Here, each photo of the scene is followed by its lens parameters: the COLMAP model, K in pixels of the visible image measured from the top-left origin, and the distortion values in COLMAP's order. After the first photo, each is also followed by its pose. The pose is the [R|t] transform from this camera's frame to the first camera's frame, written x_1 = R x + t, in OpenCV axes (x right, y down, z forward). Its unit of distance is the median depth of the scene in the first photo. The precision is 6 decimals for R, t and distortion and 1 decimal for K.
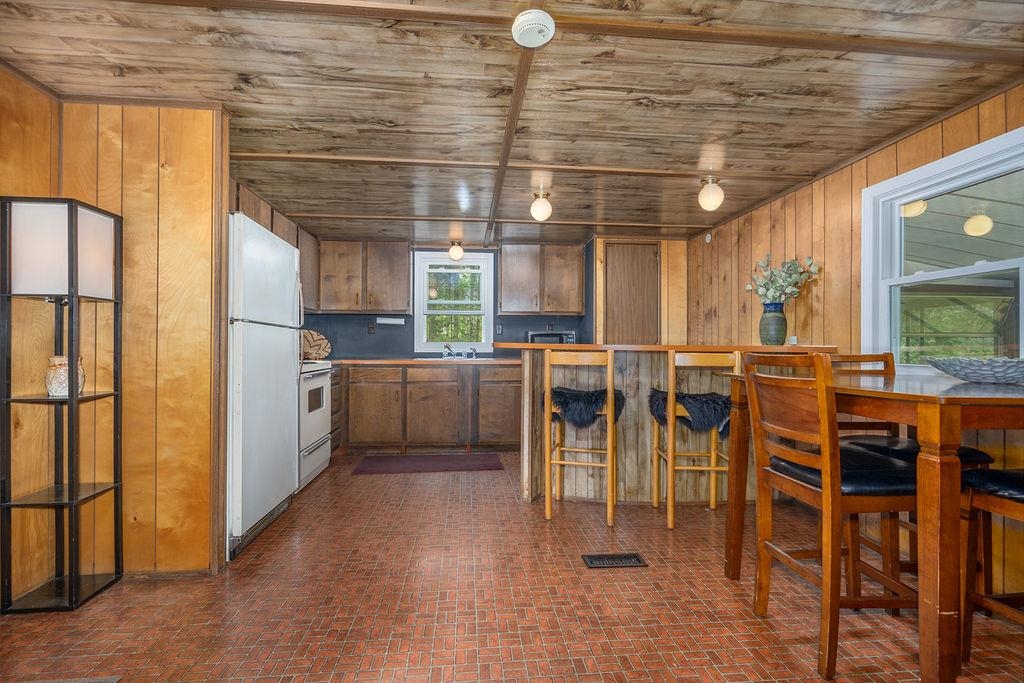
lens RADIAL K [[468.2, 0, 506.7], [0, 468.2, 345.8], [0, 0, 1]] dist [-0.002493, -0.000067]
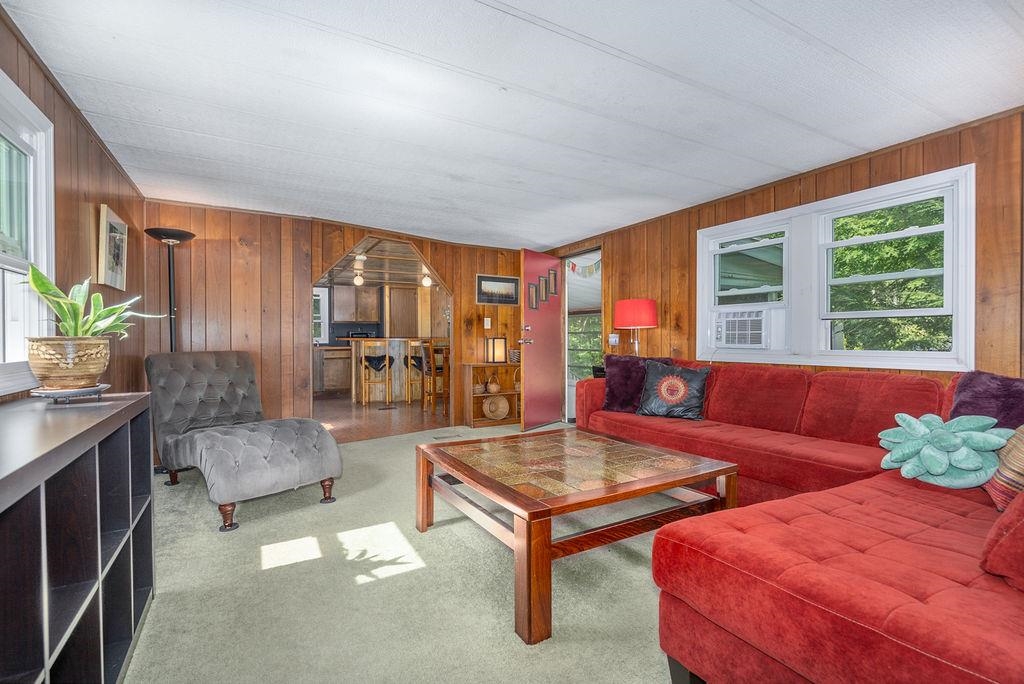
lens RADIAL K [[468.2, 0, 511.8], [0, 468.2, 343.5], [0, 0, 1]] dist [-0.002493, -0.000067]
pose [[0.914034, -0.011915, 0.405462, -0.192105], [0.008004, 0.999904, 0.011341, -0.000077], [-0.405558, -0.007121, 0.914042, -1.558414]]
